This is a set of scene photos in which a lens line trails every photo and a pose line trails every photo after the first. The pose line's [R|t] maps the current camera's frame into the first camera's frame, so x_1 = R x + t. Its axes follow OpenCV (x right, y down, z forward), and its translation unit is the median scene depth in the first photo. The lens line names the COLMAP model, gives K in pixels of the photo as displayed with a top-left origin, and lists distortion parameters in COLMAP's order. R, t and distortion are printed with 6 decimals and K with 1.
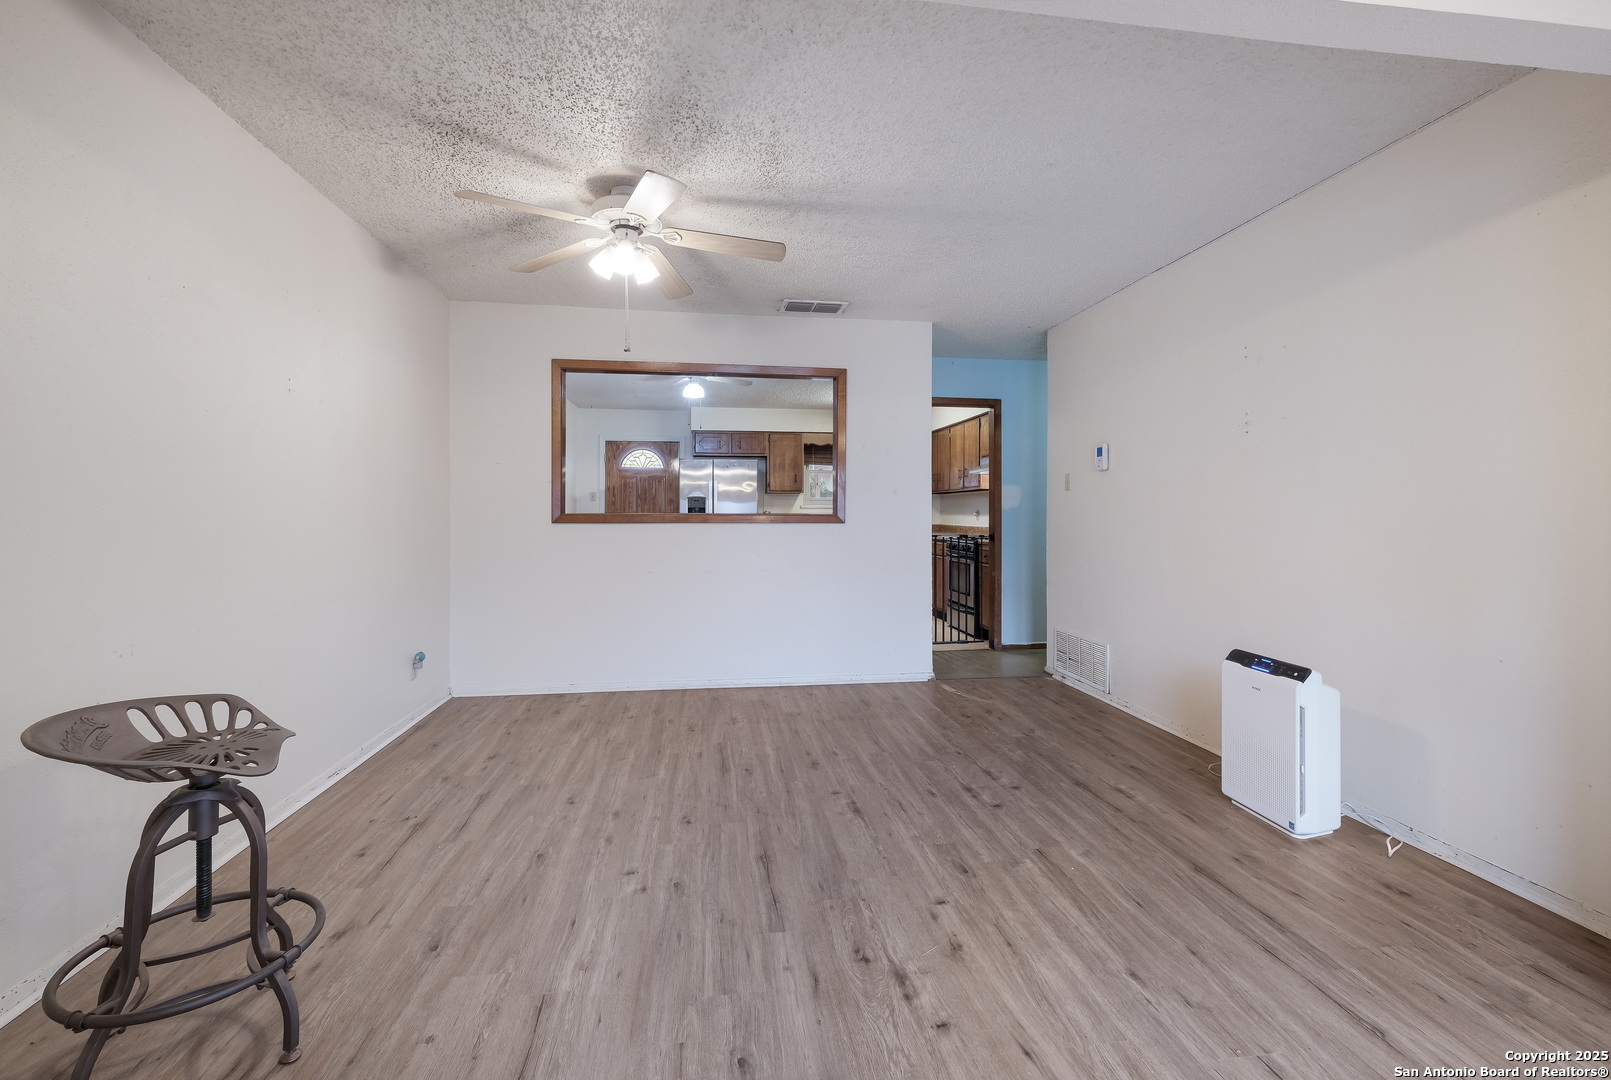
lens RADIAL K [[688.1, 0, 807.8], [0, 688.1, 512.1], [0, 0, 1]] dist [0.016334, -0.000598]
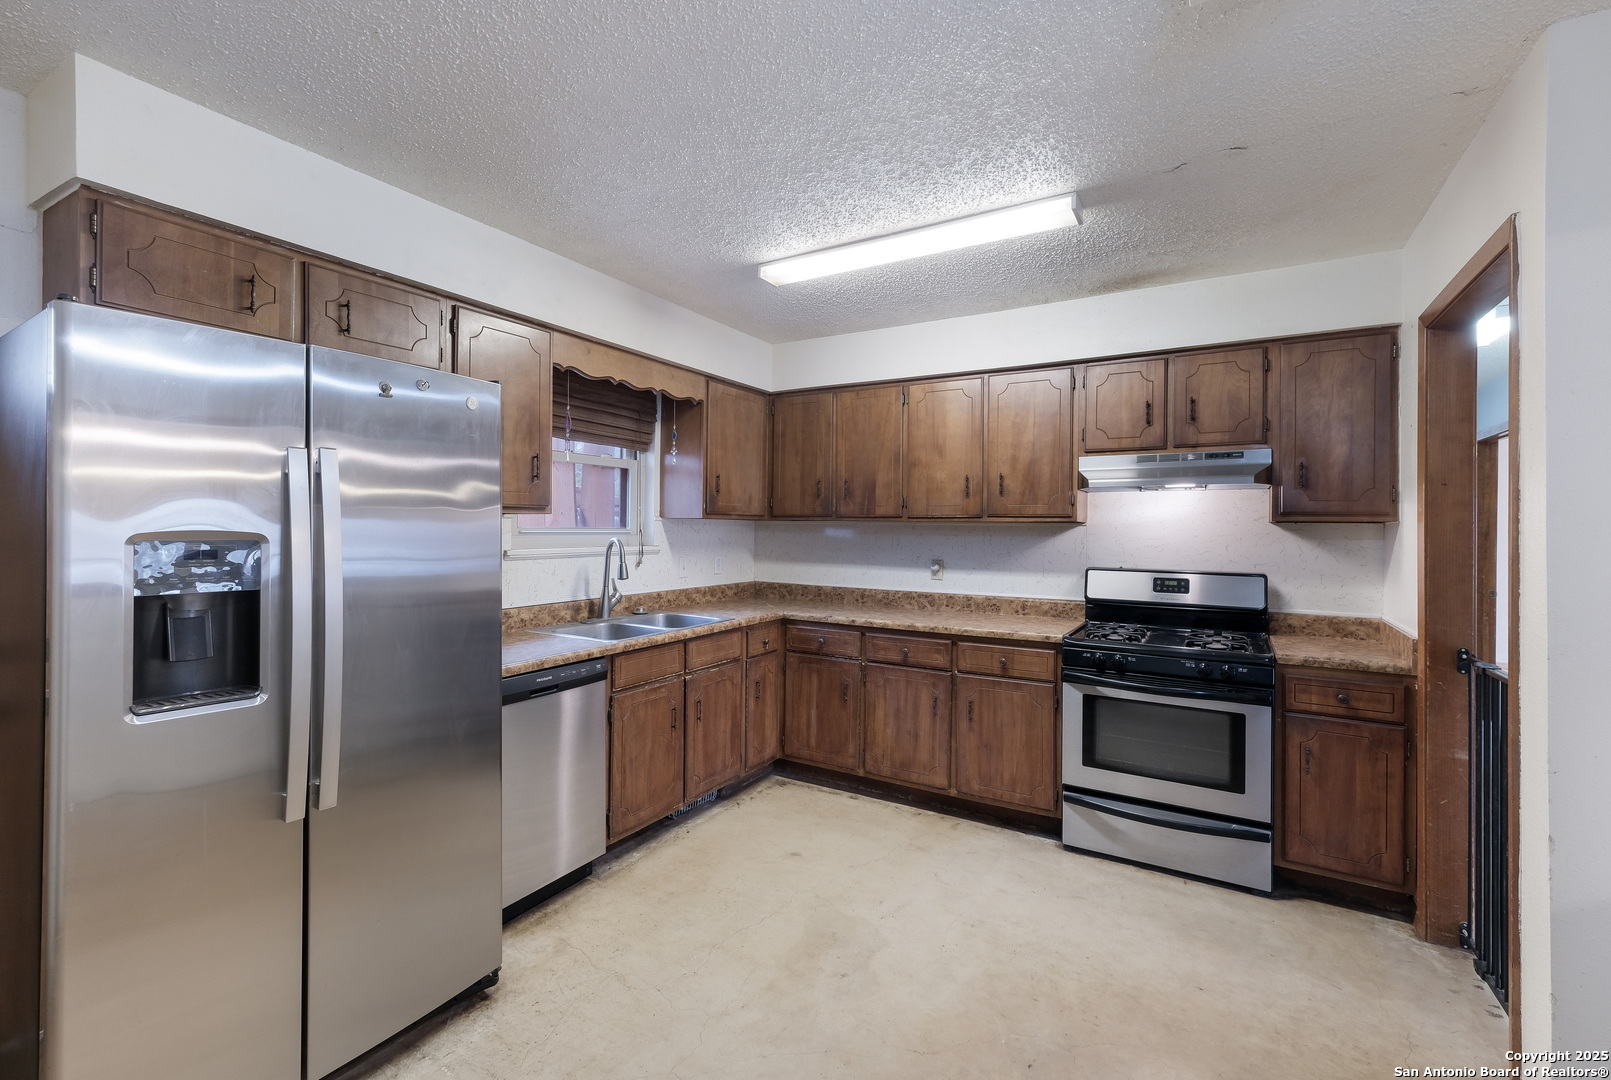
lens RADIAL K [[696.6, 0, 804.0], [0, 696.6, 525.0], [0, 0, 1]] dist [0.000410, -0.000217]
pose [[0.634338, 0.008893, 0.773005, -0.700649], [-0.010840, 0.999938, -0.002609, -0.088305], [-0.772980, -0.006724, 0.634395, 2.659702]]
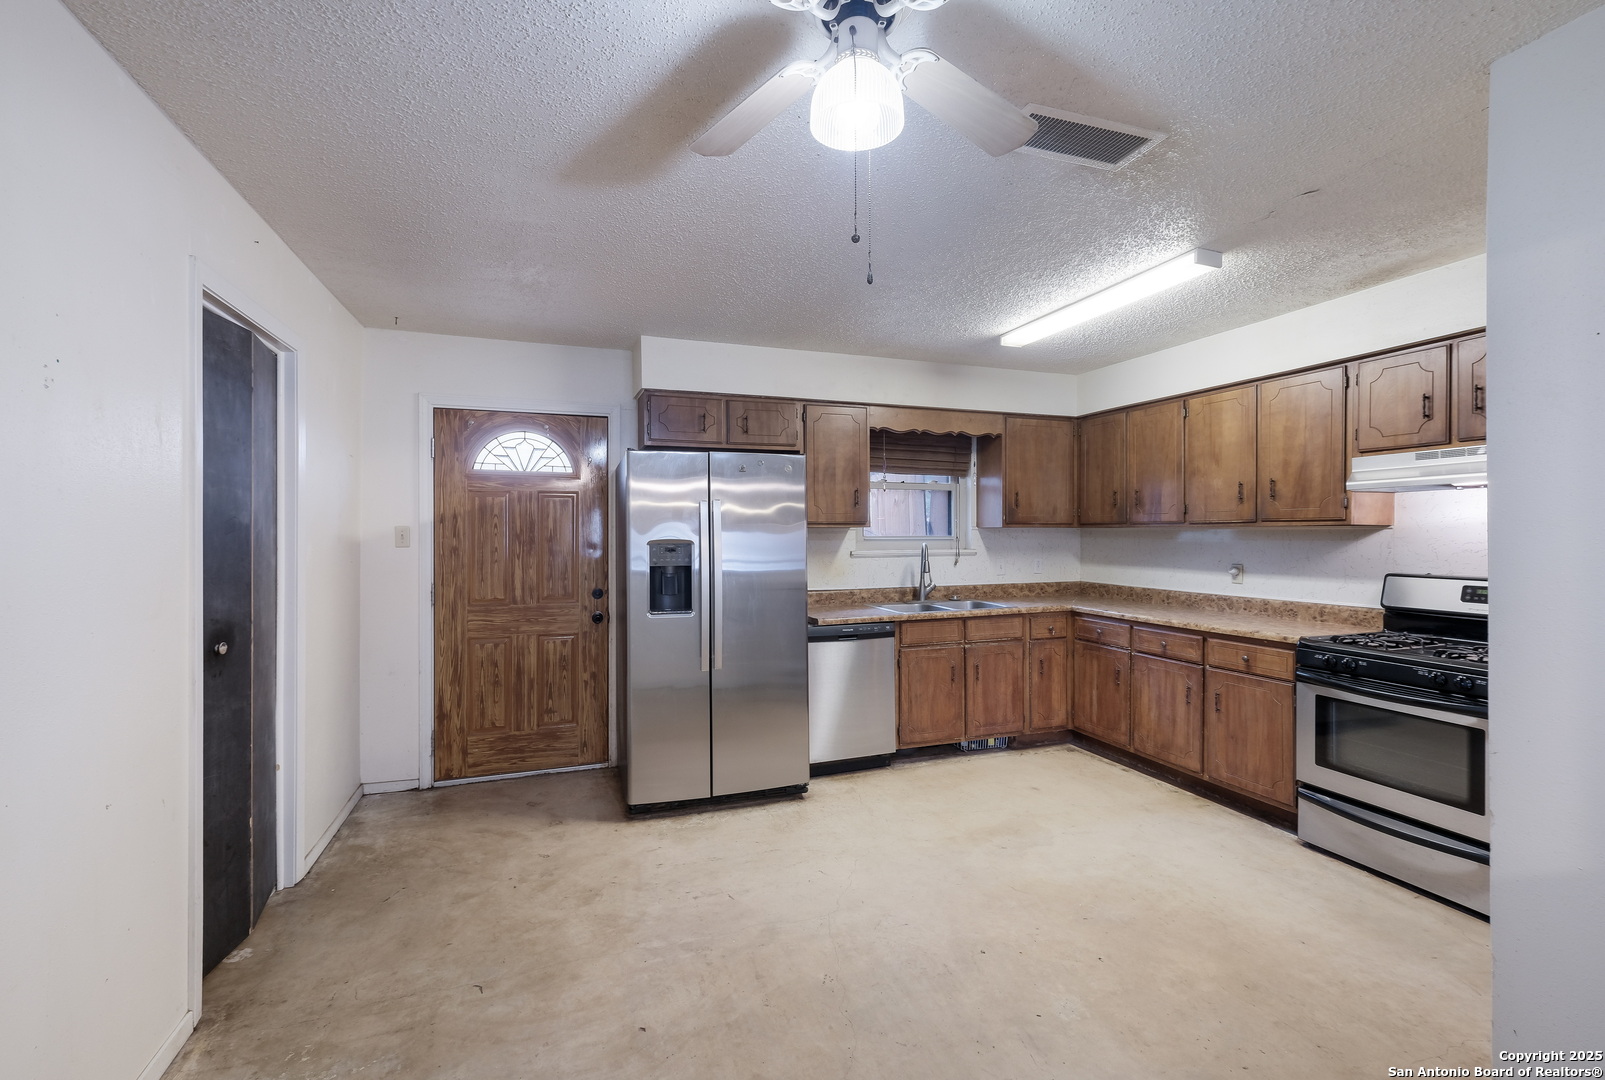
lens RADIAL K [[706.1, 0, 802.5], [0, 706.1, 540.0], [0, 0, 1]] dist [-0.000267, -0.000222]
pose [[0.980495, -0.004709, 0.196489, -0.580007], [0.002602, 0.999936, 0.010982, -0.093075], [-0.196528, -0.010256, 0.980445, 1.958297]]
